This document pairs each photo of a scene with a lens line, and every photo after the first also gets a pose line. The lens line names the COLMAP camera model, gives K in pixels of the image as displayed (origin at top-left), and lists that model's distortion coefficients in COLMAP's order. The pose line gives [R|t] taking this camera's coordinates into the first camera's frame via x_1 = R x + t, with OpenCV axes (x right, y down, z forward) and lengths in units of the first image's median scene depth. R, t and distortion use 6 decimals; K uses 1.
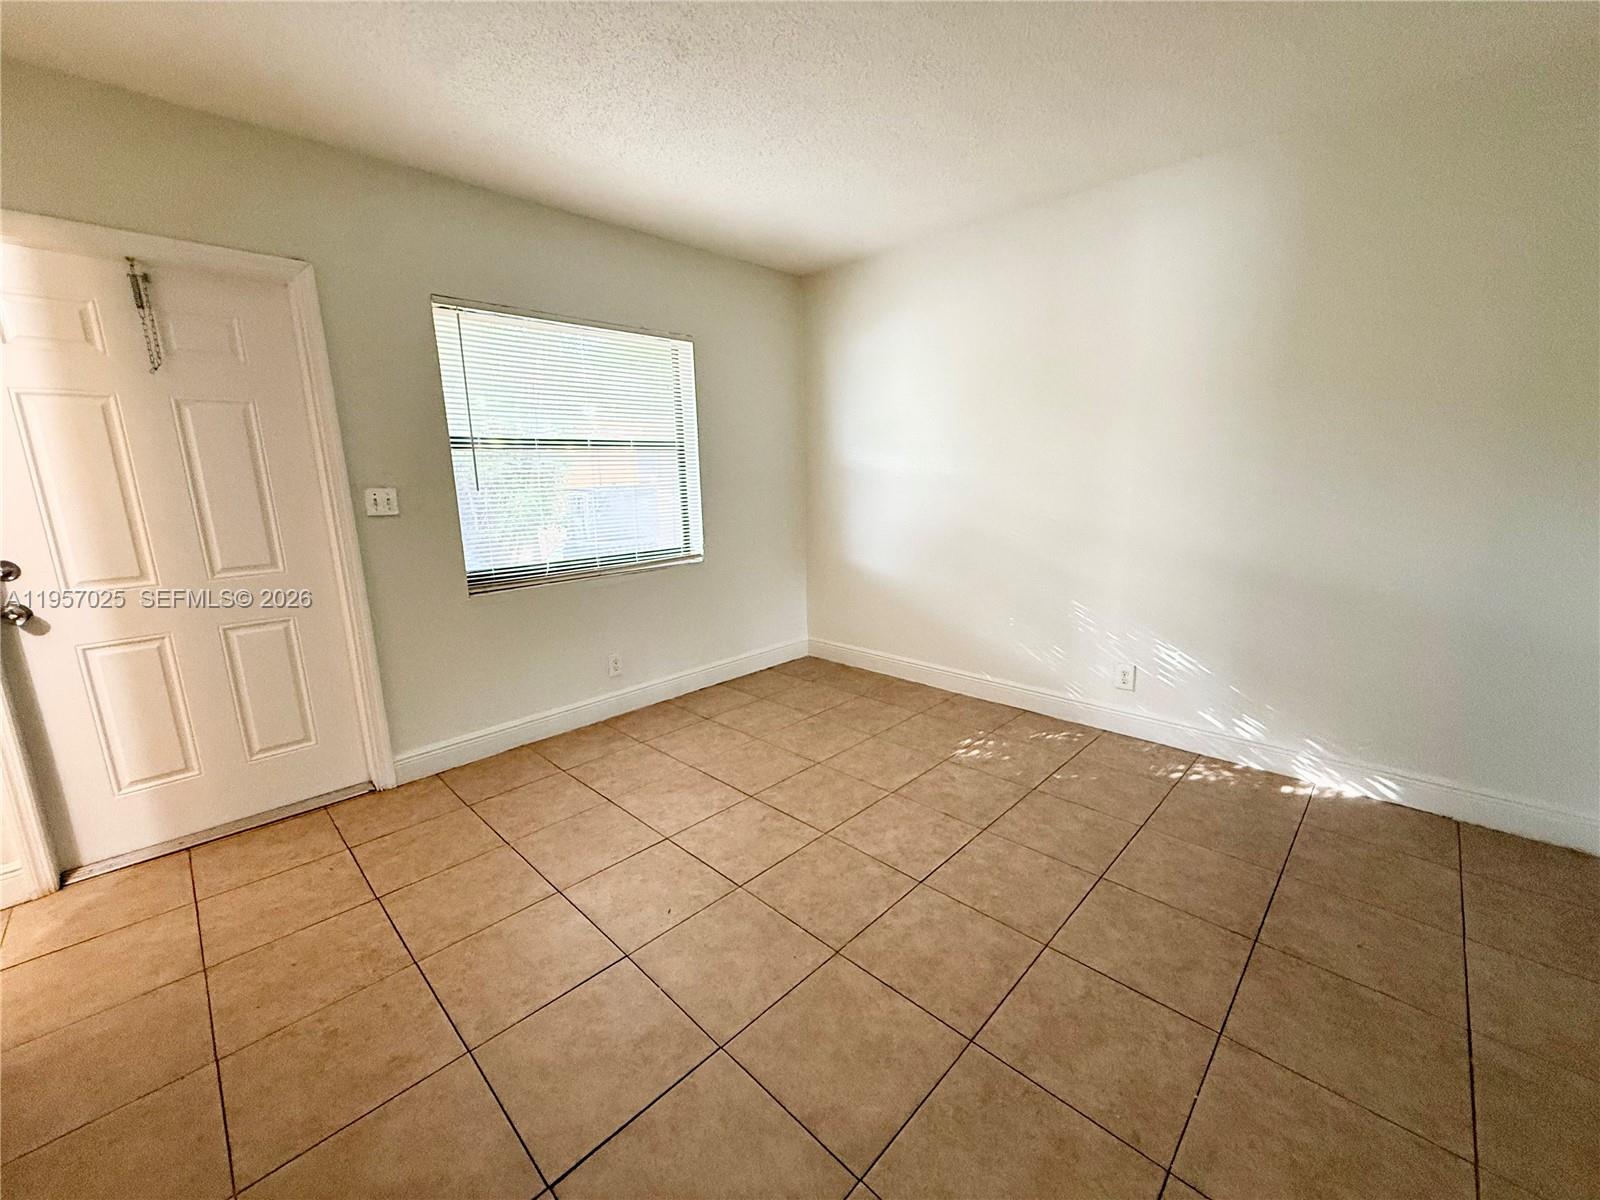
lens RADIAL K [[639.3, 0, 800.5], [0, 639.3, 600.3], [0, 0, 1]] dist [0.001850, -0.000582]
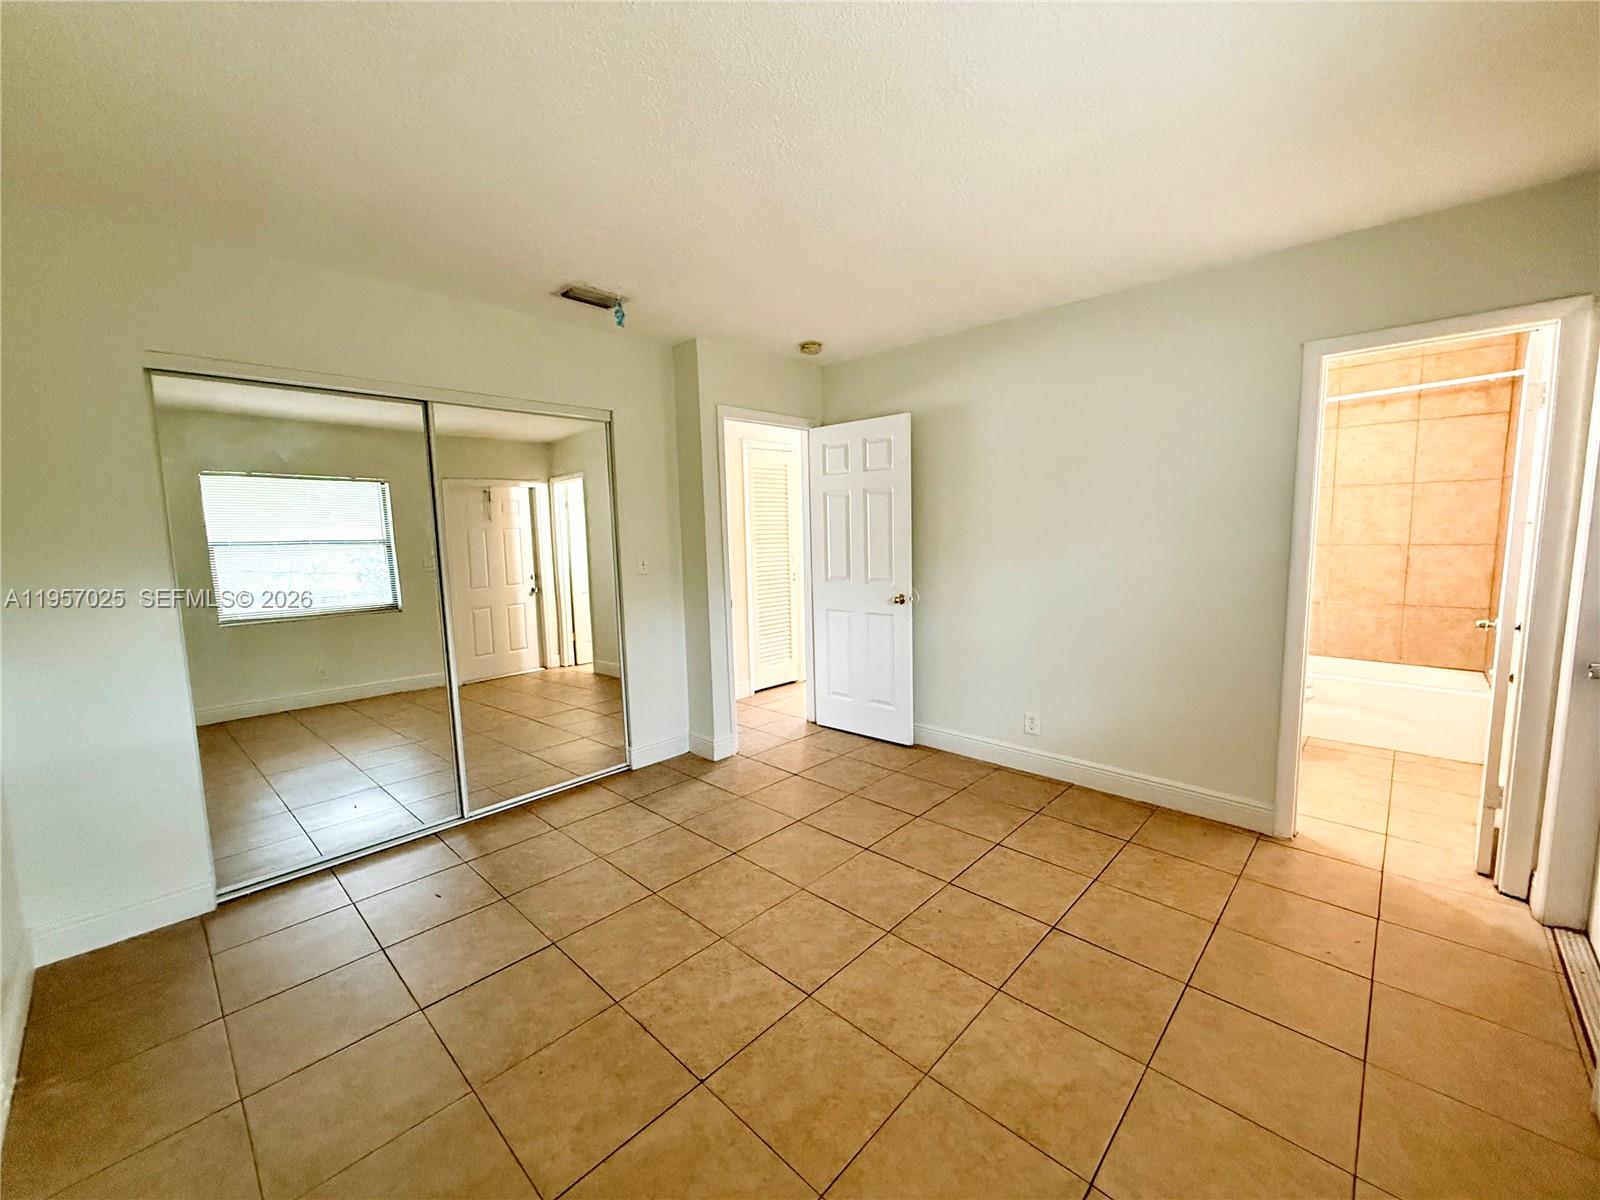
lens RADIAL K [[639.3, 0, 803.4], [0, 639.3, 601.6], [0, 0, 1]] dist [0.001850, -0.000582]
pose [[-0.999055, 0.041516, -0.012851, 0.038611], [0.035507, 0.950247, 0.309468, -0.403418], [0.025059, 0.308719, -0.950823, 1.746740]]
